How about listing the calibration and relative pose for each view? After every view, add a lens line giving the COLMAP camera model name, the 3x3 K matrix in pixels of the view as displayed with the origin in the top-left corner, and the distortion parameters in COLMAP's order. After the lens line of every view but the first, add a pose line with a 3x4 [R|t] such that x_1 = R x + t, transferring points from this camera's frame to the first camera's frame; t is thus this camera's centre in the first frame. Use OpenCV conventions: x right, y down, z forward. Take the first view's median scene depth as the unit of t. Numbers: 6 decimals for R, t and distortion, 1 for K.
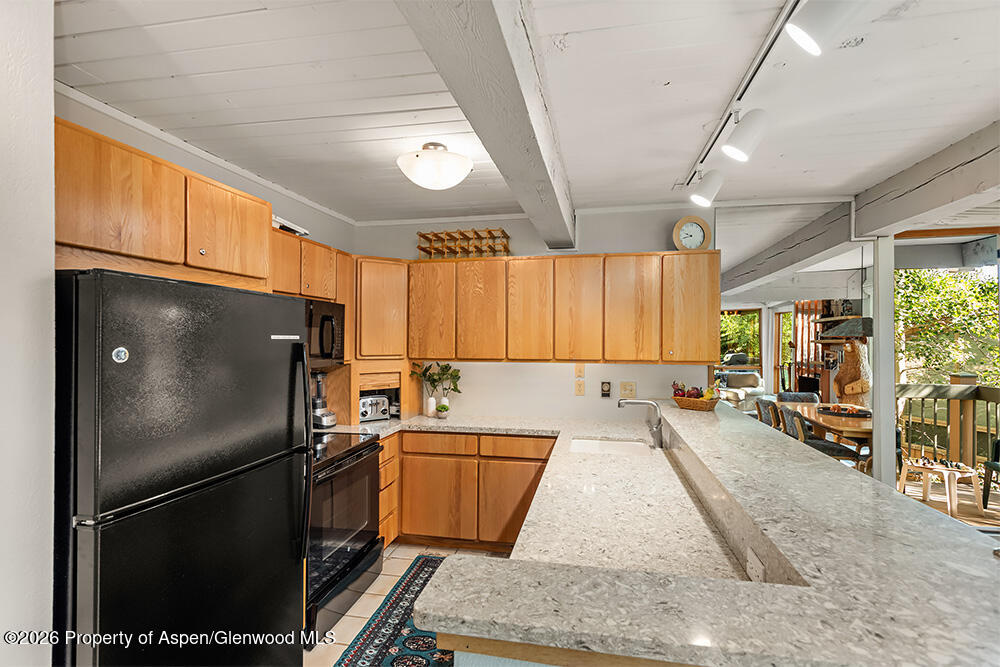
lens RADIAL K [[469.1, 0, 507.3], [0, 469.1, 338.6], [0, 0, 1]] dist [0.021943, 0.000045]
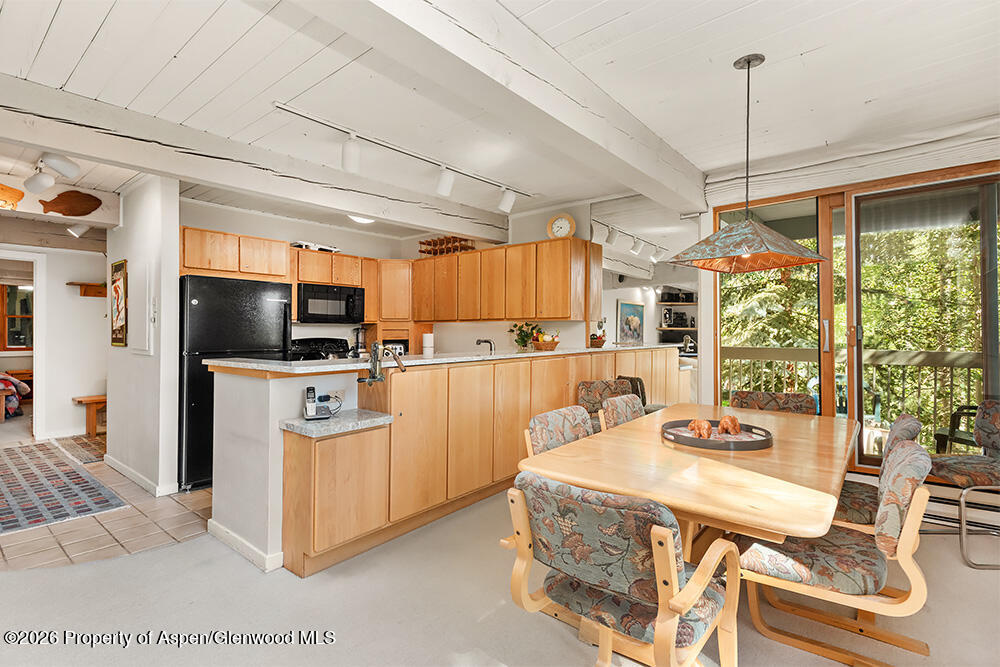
lens RADIAL K [[469.1, 0, 497.8], [0, 469.1, 331.1], [0, 0, 1]] dist [0.021943, 0.000045]
pose [[0.874563, -0.006666, -0.484865, 0.866631], [0.005803, 0.999978, -0.003281, 0.088223], [0.484876, 0.000055, 0.874583, -0.268660]]
